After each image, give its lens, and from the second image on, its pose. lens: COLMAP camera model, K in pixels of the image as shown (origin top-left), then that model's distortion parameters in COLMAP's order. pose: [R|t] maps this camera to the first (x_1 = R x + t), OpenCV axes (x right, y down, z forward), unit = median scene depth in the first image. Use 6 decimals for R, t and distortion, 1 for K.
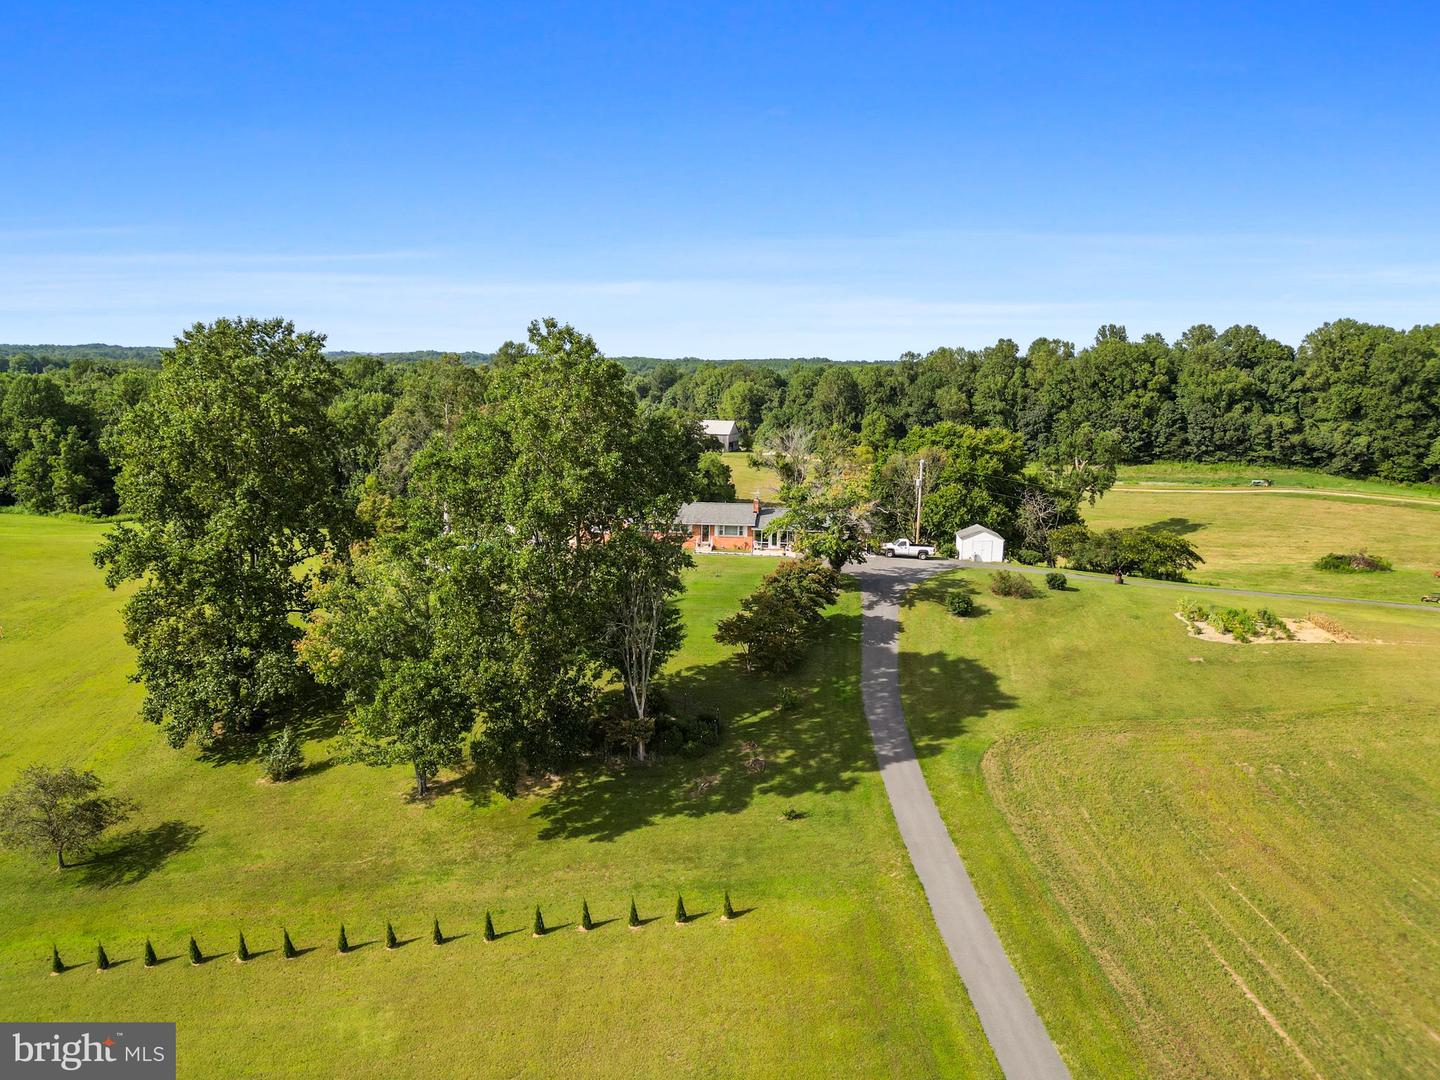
lens RADIAL K [[989.8, 0, 709.1], [0, 989.8, 546.5], [0, 0, 1]] dist [0.089386, -0.084637]
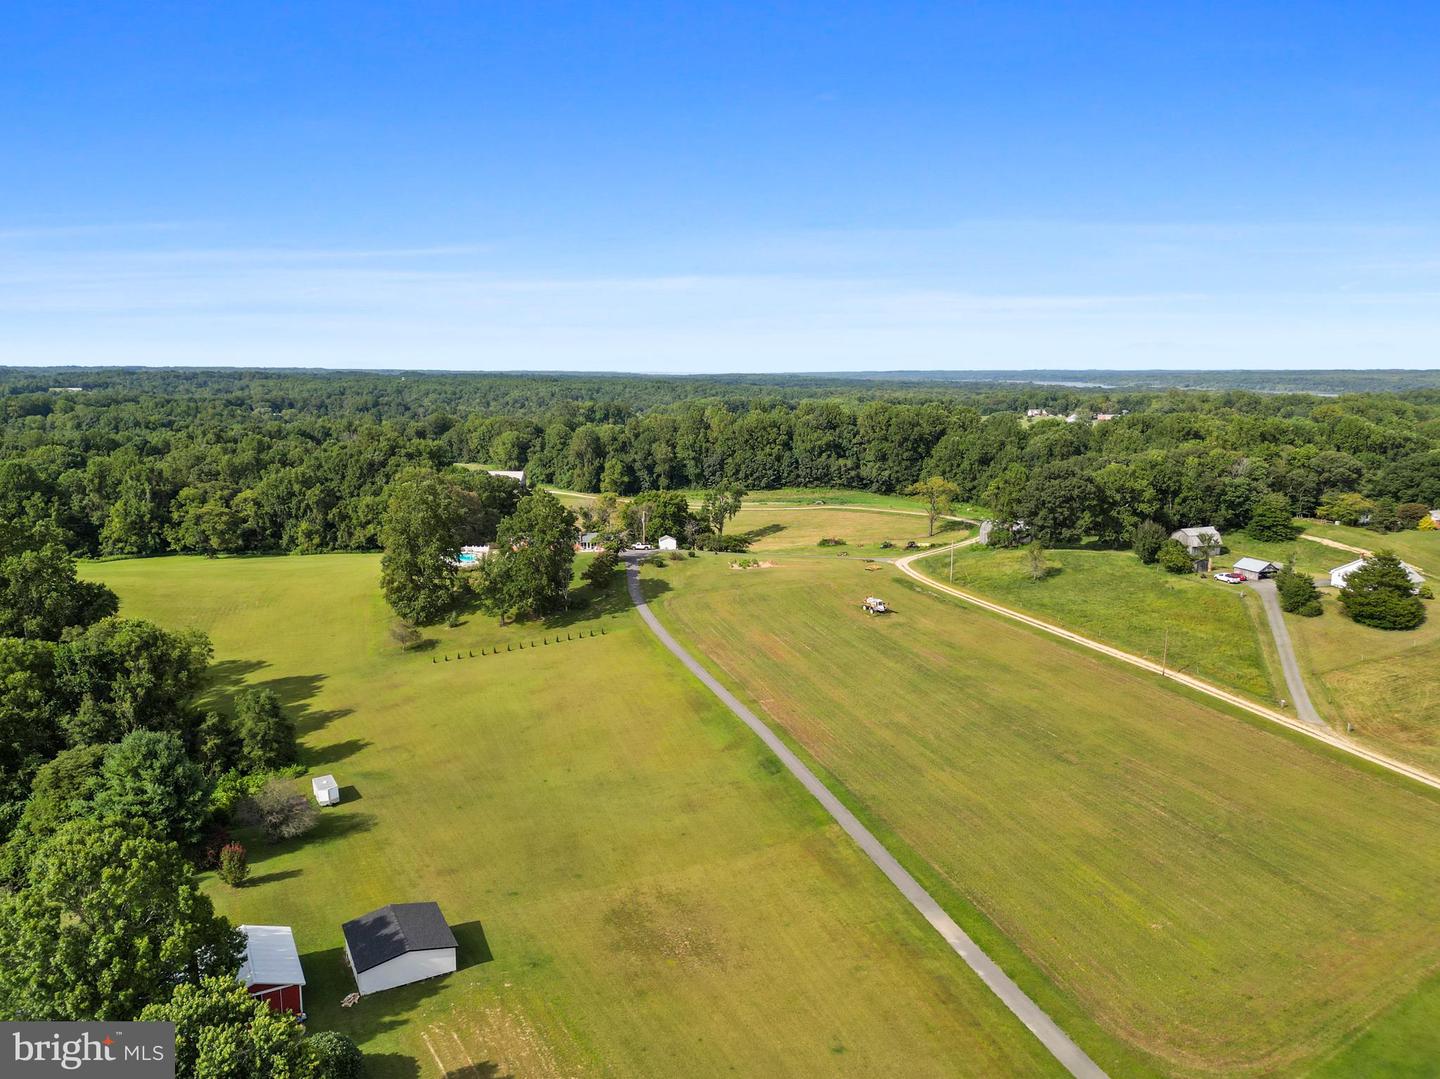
lens RADIAL K [[989.8, 0, 709.1], [0, 989.8, 546.0], [0, 0, 1]] dist [0.089386, -0.084637]
pose [[0.962914, -0.056516, 0.263824, -0.186745], [0.058834, 0.998267, -0.000887, 0.008756], [-0.263317, 0.016376, 0.964570, -0.931367]]
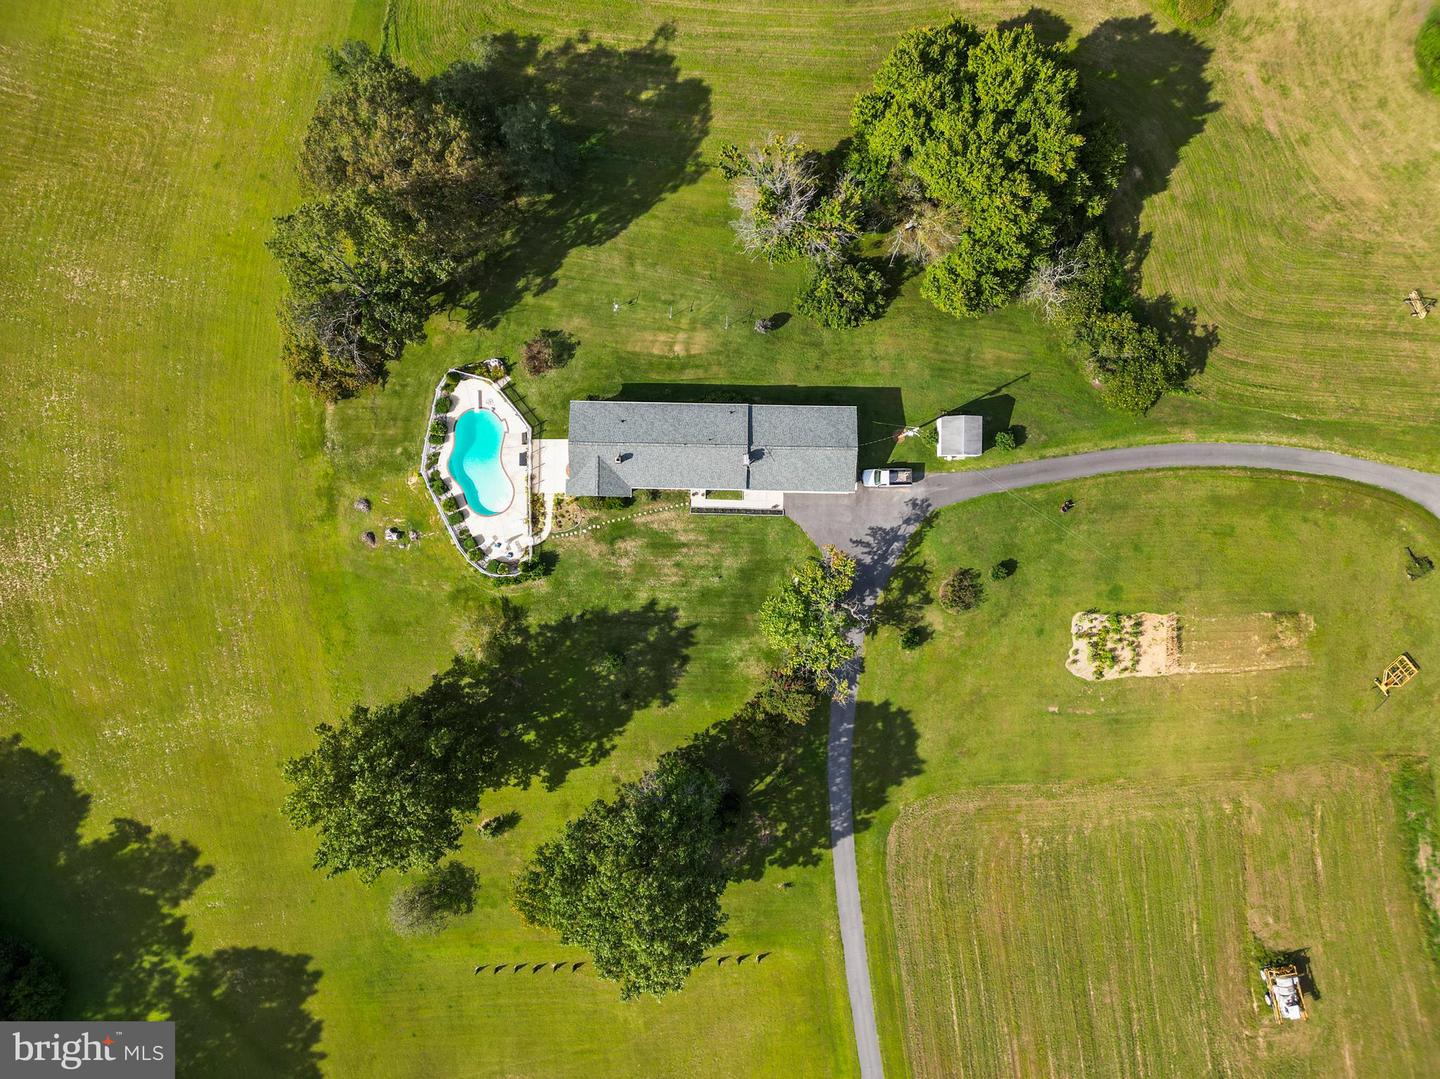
lens RADIAL K [[989.8, 0, 709.1], [0, 989.8, 546.0], [0, 0, 1]] dist [0.089386, -0.084637]
pose [[0.995201, -0.097467, -0.008625, 0.004415], [0.025150, 0.169624, 0.985188, -0.633782], [-0.094560, -0.980677, 0.171261, 0.463395]]
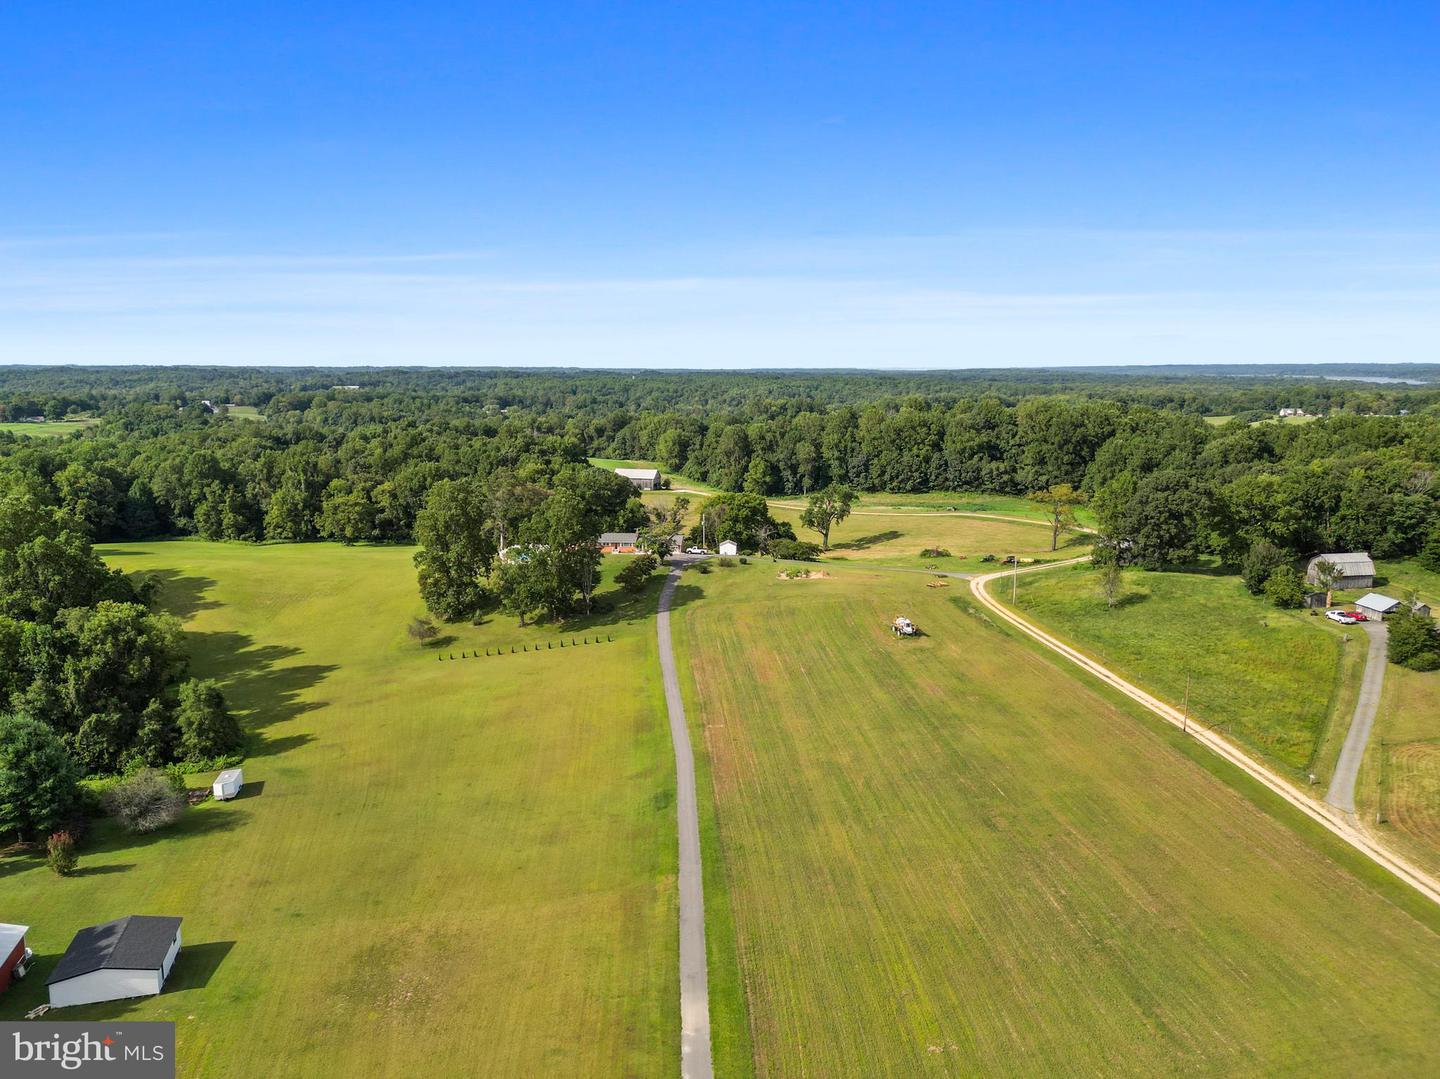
lens RADIAL K [[995.2, 0, 716.3], [0, 995.2, 545.5], [0, 0, 1]] dist [0.089490, -0.088410]
pose [[0.998955, -0.020878, 0.040661, 0.088735], [0.021225, 0.999742, -0.008120, 0.006956], [-0.040481, 0.008975, 0.999140, -0.908834]]
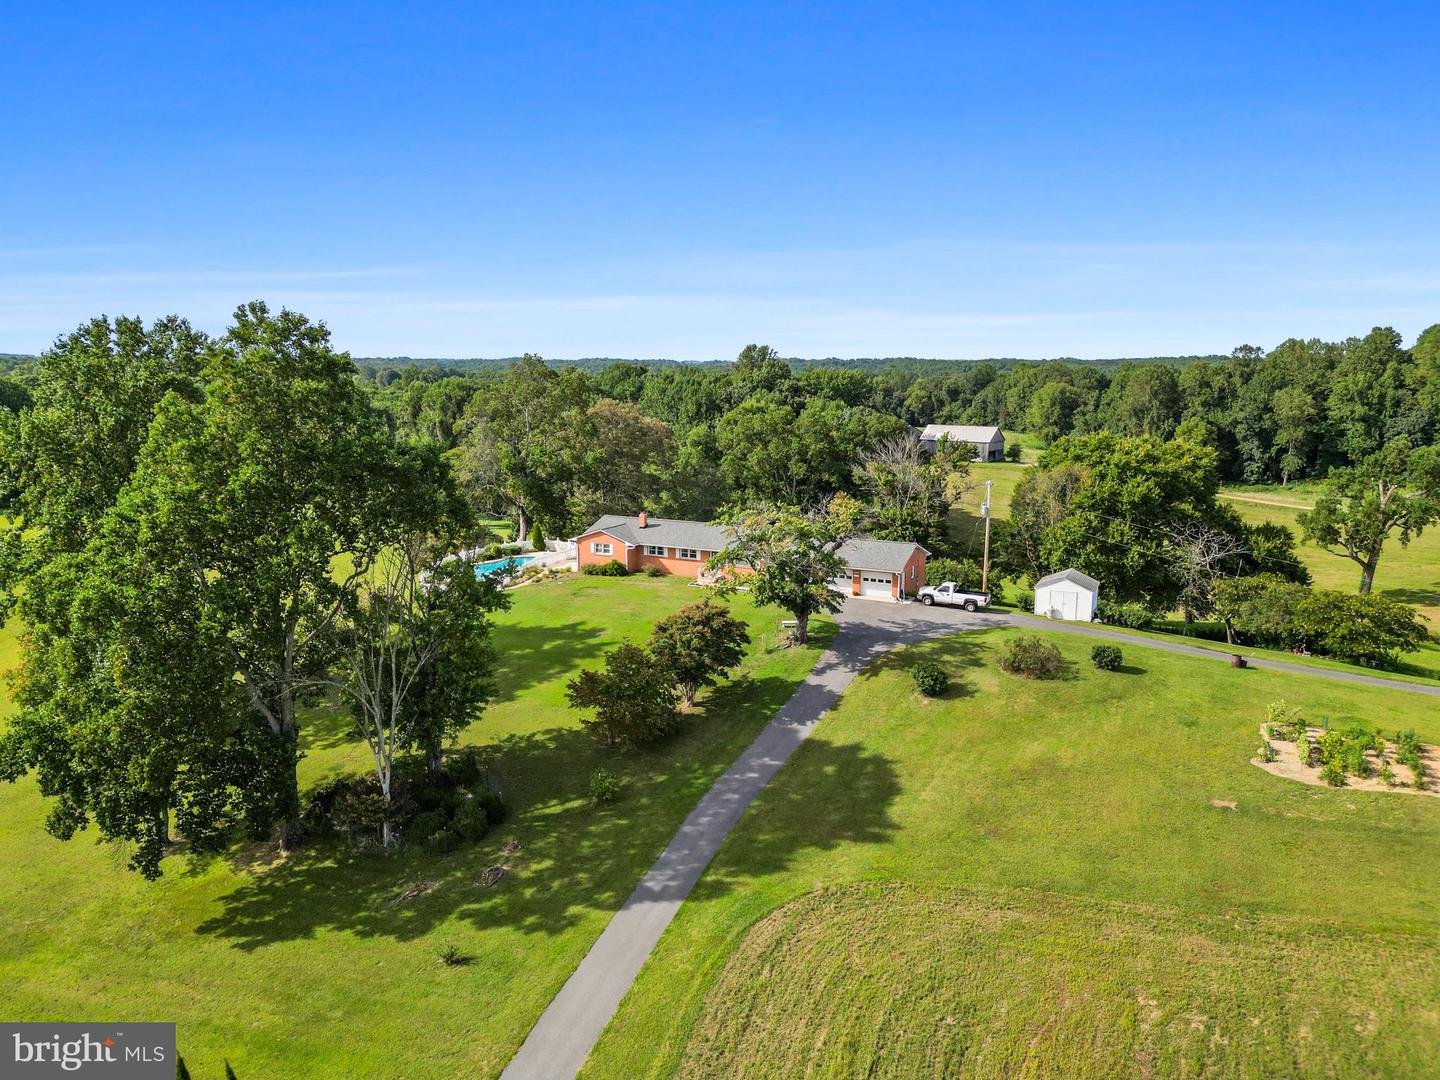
lens RADIAL K [[1009.1, 0, 715.8], [0, 1009.1, 542.4], [0, 0, 1]] dist [0.075147, -0.079402]
pose [[0.938718, 0.047287, -0.341427, 0.176755], [-0.051123, 0.998690, -0.002240, -0.016784], [0.340873, 0.019558, 0.939906, 0.118789]]
